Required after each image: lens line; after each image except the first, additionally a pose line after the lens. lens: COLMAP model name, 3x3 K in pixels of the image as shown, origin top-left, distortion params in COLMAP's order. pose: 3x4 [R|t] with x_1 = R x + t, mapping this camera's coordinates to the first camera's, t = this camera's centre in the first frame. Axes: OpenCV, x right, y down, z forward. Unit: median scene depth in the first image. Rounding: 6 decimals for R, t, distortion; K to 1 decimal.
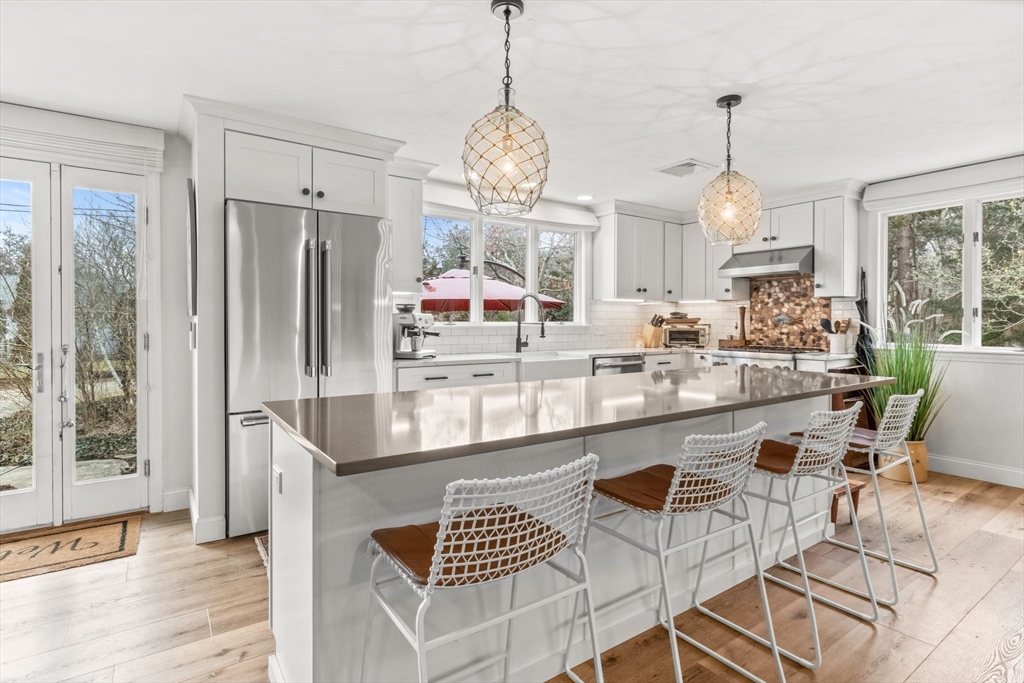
lens RADIAL K [[519.3, 0, 520.7], [0, 519.3, 326.1], [0, 0, 1]] dist [-0.003198, -0.000072]
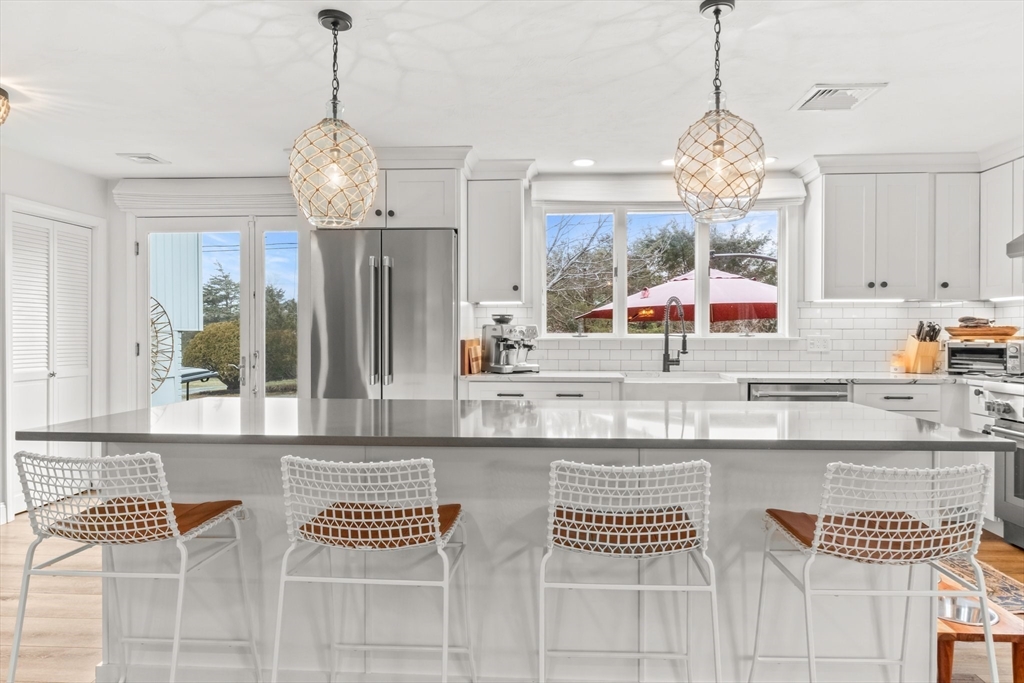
lens RADIAL K [[617.5, 0, 513.4], [0, 617.5, 339.3], [0, 0, 1]] dist [-0.008148, -0.000890]
pose [[0.776529, 0.005288, -0.630059, 0.403270], [-0.003993, 0.999986, 0.003472, -0.001258], [0.630068, -0.000180, 0.776540, 0.119606]]
